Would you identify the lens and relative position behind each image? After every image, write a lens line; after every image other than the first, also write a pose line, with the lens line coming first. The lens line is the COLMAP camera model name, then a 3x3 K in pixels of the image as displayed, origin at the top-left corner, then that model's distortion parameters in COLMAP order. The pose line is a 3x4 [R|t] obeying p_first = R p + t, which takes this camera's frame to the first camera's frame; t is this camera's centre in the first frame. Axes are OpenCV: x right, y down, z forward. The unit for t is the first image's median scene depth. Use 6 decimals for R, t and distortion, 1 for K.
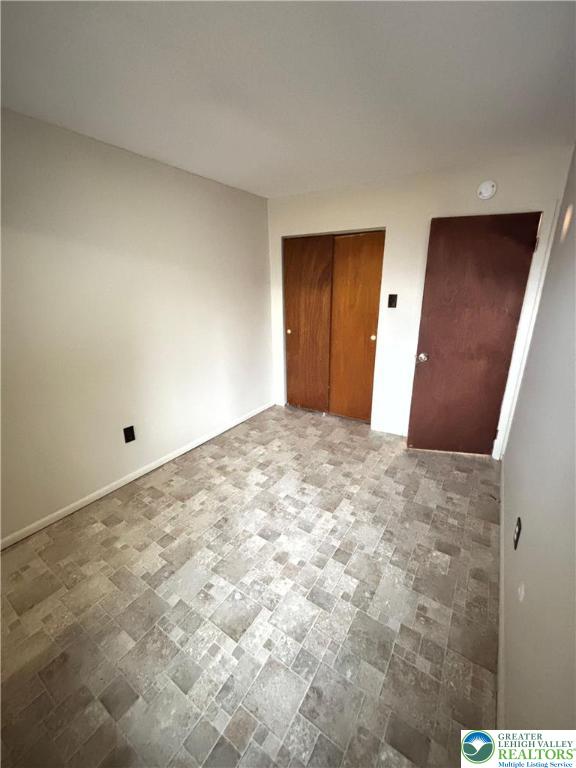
lens RADIAL K [[308.2, 0, 286.8], [0, 308.2, 383.8], [0, 0, 1]] dist [-0.001112, 0.000428]
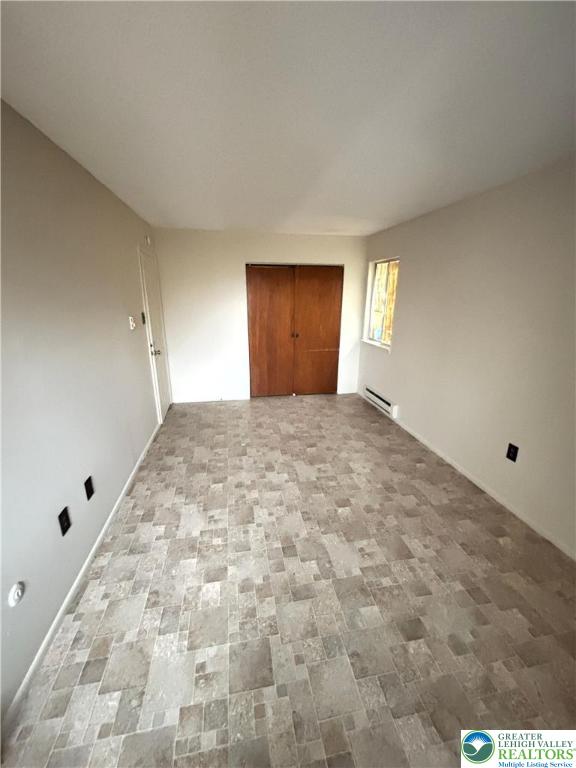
lens RADIAL K [[308.2, 0, 287.6], [0, 308.2, 385.0], [0, 0, 1]] dist [-0.001112, 0.000428]
pose [[0.712480, -0.175468, 0.679399, -0.438284], [0.193648, 0.979797, 0.049974, -0.072452], [-0.674442, 0.095959, 0.732065, 0.133998]]
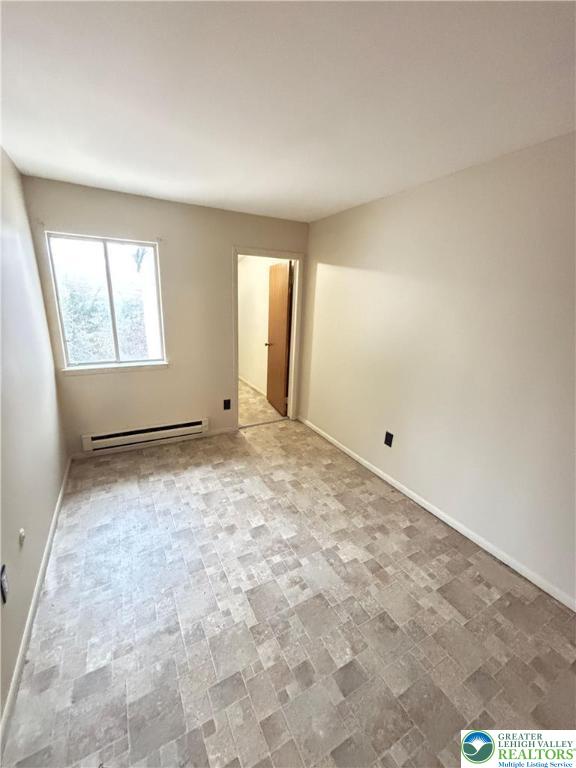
lens RADIAL K [[308.2, 0, 287.5], [0, 308.2, 379.4], [0, 0, 1]] dist [-0.001112, 0.000428]
pose [[-0.459580, 0.218511, -0.860836, 0.730288], [-0.307706, 0.870054, 0.385128, -0.435706], [0.833129, 0.441882, -0.332622, 1.234190]]
